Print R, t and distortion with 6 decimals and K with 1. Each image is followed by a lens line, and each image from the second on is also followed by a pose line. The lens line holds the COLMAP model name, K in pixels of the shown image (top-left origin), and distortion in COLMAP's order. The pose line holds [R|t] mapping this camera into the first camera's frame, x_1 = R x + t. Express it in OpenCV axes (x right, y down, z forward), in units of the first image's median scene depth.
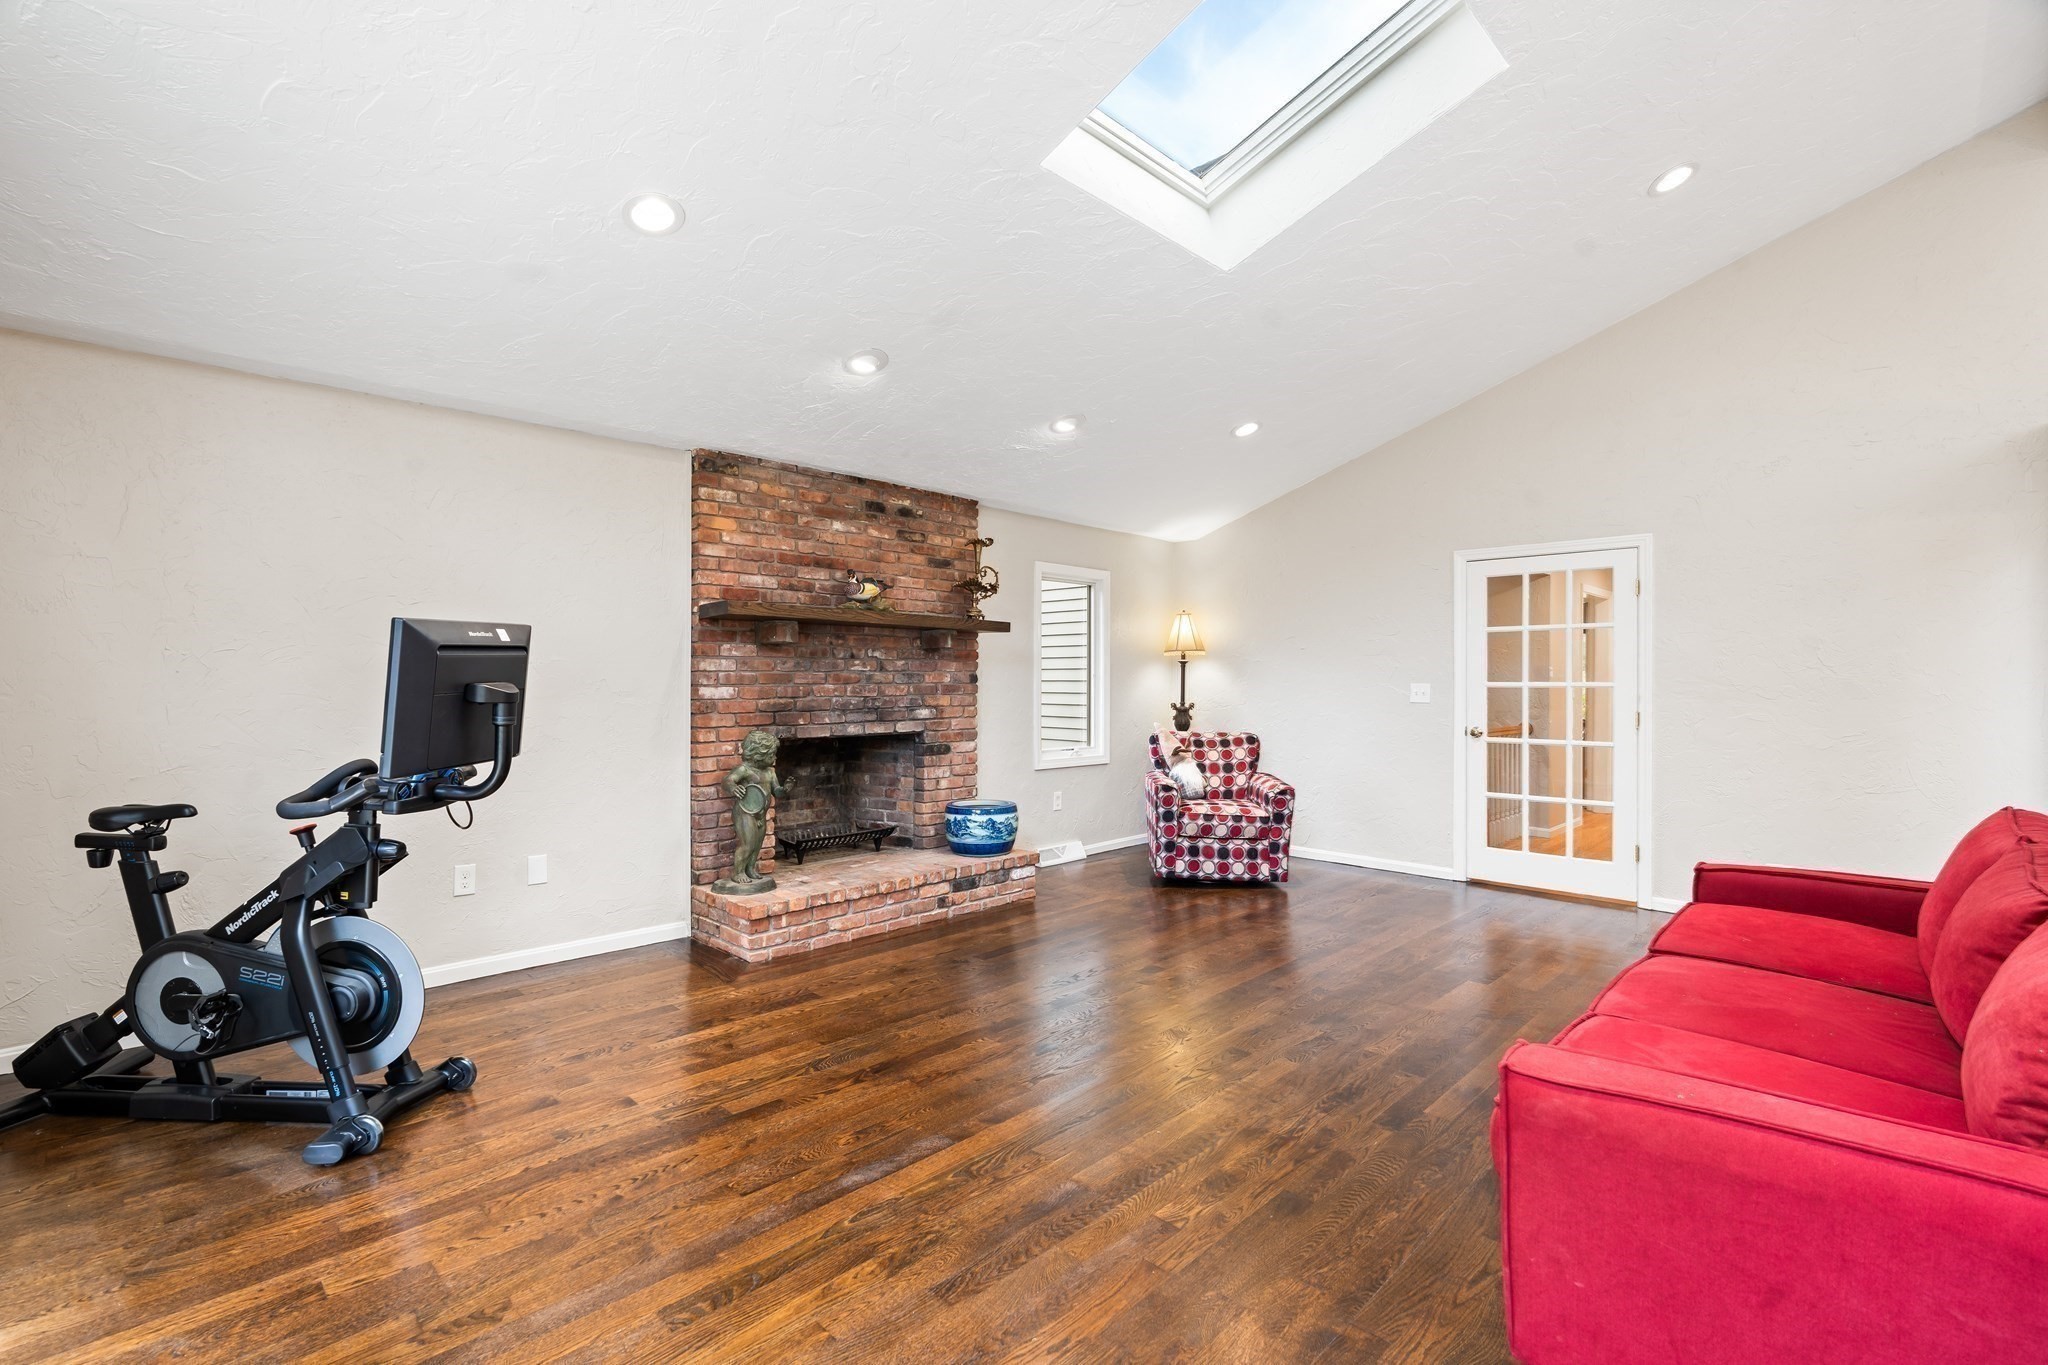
lens RADIAL K [[924.5, 0, 1015.2], [0, 924.5, 677.2], [0, 0, 1]] dist [-0.001798, 0.000279]
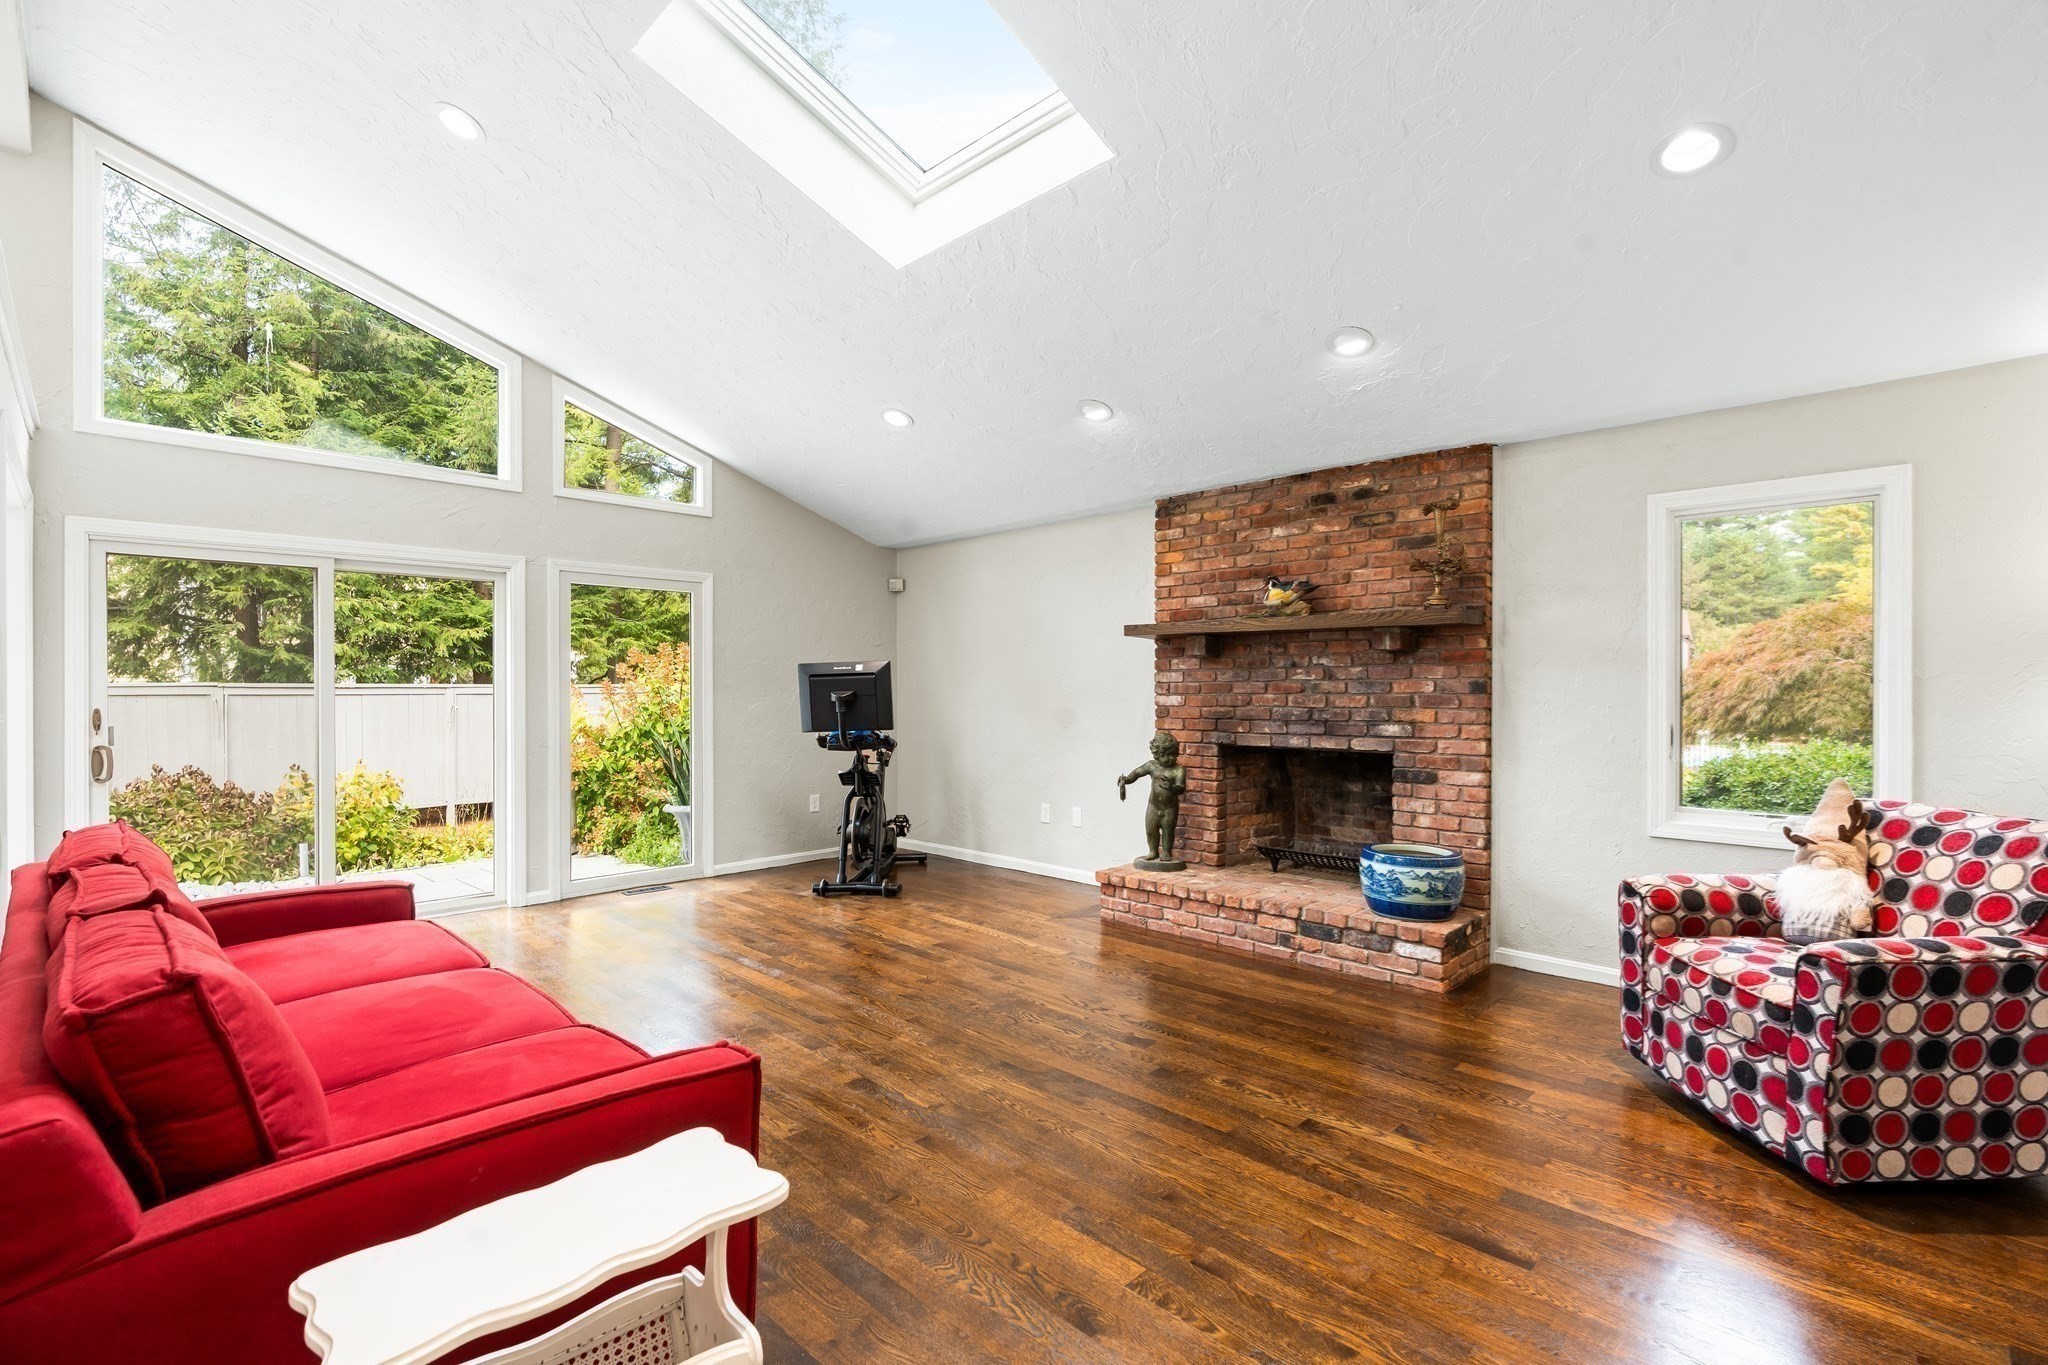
lens RADIAL K [[924.5, 0, 1015.1], [0, 924.5, 689.3], [0, 0, 1]] dist [-0.001798, 0.000279]
pose [[0.009091, -0.000635, -0.999958, 0.783994], [0.003614, 0.999993, -0.000602, 0.002128], [0.999952, -0.003608, 0.009093, 0.714373]]
